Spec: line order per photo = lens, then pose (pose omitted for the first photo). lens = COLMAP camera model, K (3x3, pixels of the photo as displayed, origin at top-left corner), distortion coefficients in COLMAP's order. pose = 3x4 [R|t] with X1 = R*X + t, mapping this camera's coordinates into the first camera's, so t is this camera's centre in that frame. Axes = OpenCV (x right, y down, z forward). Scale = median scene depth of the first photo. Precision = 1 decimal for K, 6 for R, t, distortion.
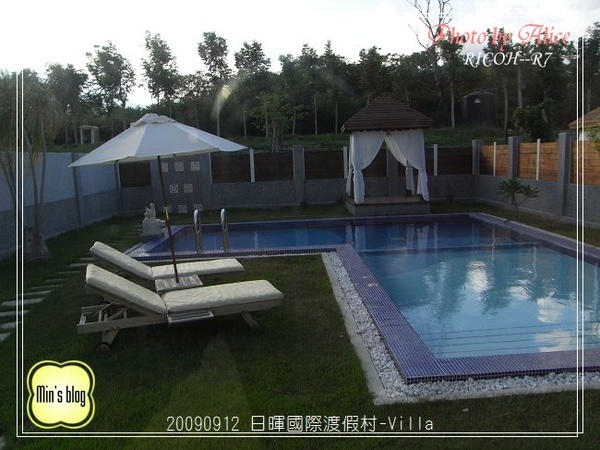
lens RADIAL K [[522.8, 0, 311.0], [0, 522.8, 243.0], [0, 0, 1]] dist [-0.159585, 0.165211]
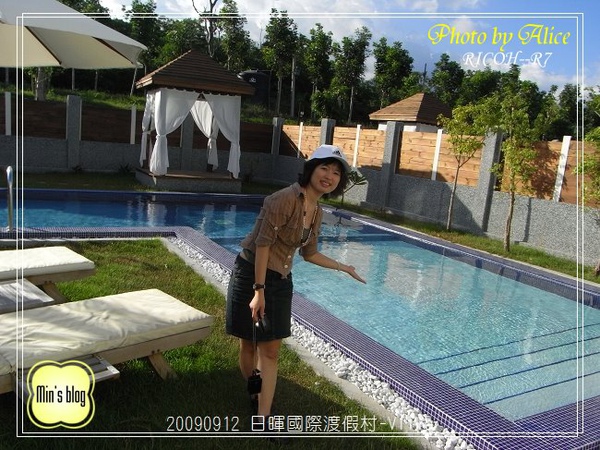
lens RADIAL K [[522.8, 0, 311.0], [0, 522.8, 243.0], [0, 0, 1]] dist [-0.159585, 0.165211]
pose [[0.873851, 0.030975, 0.485207, -0.088159], [-0.051026, 0.998300, 0.028168, -0.003396], [-0.483510, -0.049373, 0.873946, 0.155870]]
